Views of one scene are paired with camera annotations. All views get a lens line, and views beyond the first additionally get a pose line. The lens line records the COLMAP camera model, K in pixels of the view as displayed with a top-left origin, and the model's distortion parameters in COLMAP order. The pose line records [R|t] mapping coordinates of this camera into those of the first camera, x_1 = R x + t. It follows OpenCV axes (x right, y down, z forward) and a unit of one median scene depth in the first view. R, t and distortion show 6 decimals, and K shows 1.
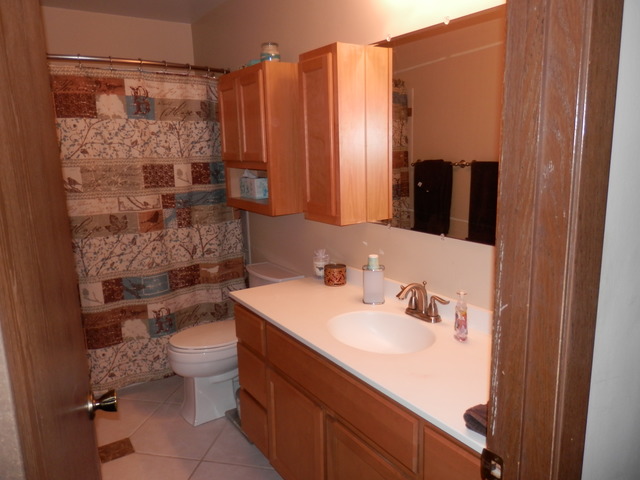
lens RADIAL K [[473.9, 0, 320.7], [0, 473.9, 238.0], [0, 0, 1]] dist [-0.001708, 0.009498]
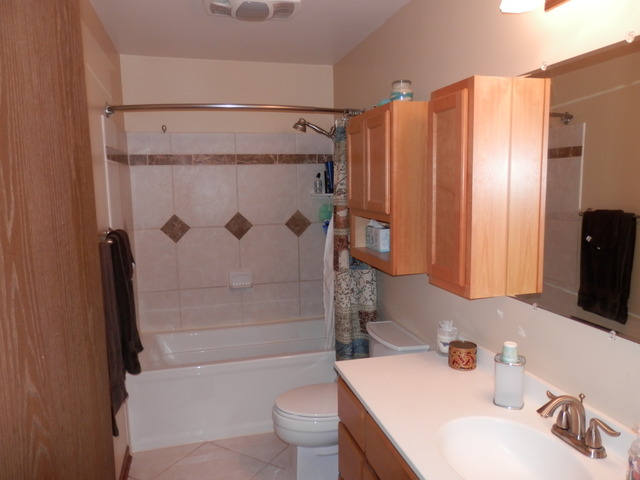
lens RADIAL K [[473.9, 0, 319.5], [0, 473.9, 242.3], [0, 0, 1]] dist [-0.001708, 0.009498]
pose [[0.948167, 0.049339, -0.313917, 0.046242], [-0.068454, 0.996393, -0.050158, -0.061155], [0.310310, 0.069048, 0.948124, 0.146369]]
